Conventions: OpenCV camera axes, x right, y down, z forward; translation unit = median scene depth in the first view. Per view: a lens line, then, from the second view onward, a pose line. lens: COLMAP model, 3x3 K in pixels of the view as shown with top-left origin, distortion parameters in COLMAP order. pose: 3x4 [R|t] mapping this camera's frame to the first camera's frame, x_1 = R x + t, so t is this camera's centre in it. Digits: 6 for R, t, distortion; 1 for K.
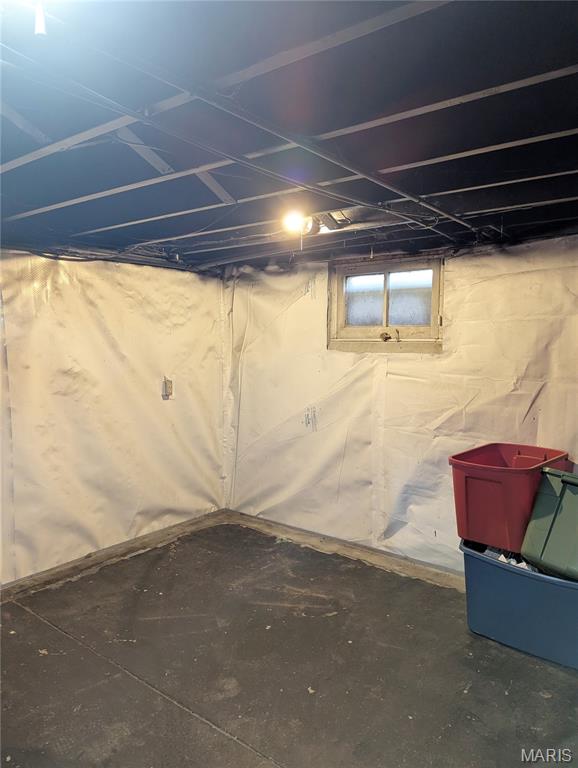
lens RADIAL K [[536.0, 0, 289.0], [0, 536.0, 384.0], [0, 0, 1]] dist [0.065219, -0.054693]
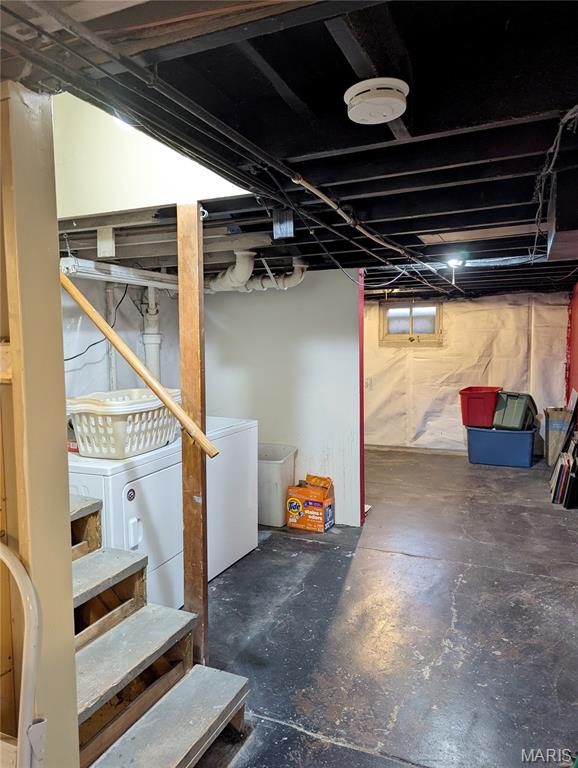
lens RADIAL K [[536.0, 0, 289.0], [0, 536.0, 384.0], [0, 0, 1]] dist [0.065219, -0.054693]
pose [[0.971810, -0.037155, 0.232821, -0.753548], [0.038264, 0.999268, -0.000249, 0.062263], [-0.232641, 0.009150, 0.972520, -0.859057]]
